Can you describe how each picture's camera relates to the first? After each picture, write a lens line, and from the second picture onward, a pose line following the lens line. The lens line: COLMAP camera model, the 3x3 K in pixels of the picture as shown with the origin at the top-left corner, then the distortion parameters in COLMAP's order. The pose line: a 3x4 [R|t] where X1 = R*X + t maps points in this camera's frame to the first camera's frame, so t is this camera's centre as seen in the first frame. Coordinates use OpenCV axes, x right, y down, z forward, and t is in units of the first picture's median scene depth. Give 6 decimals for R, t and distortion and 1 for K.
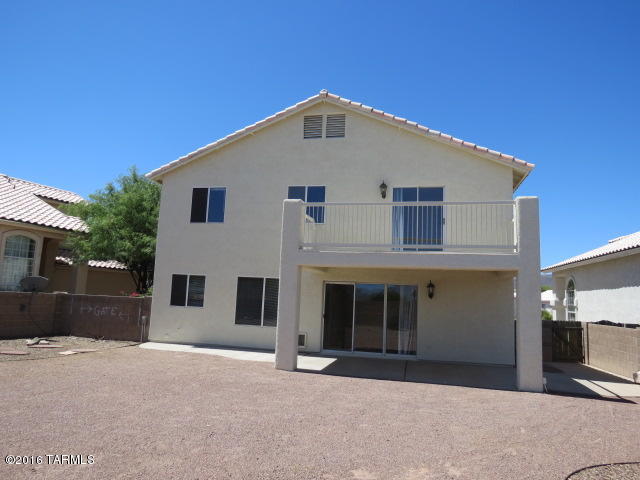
lens RADIAL K [[459.9, 0, 319.9], [0, 459.9, 239.6], [0, 0, 1]] dist [-0.061932, 0.002004]
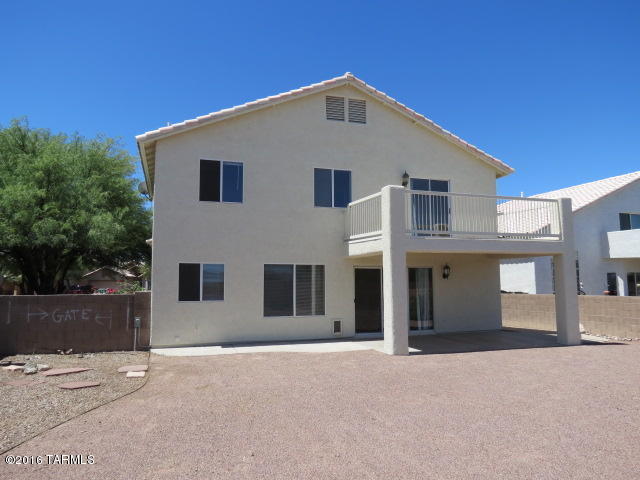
lens RADIAL K [[459.9, 0, 319.9], [0, 459.9, 239.6], [0, 0, 1]] dist [-0.061932, 0.002004]
pose [[0.852484, -0.000112, 0.522753, -0.558585], [-0.022636, 0.999054, 0.037128, -0.002926], [-0.522263, -0.043484, 0.851675, 0.179338]]
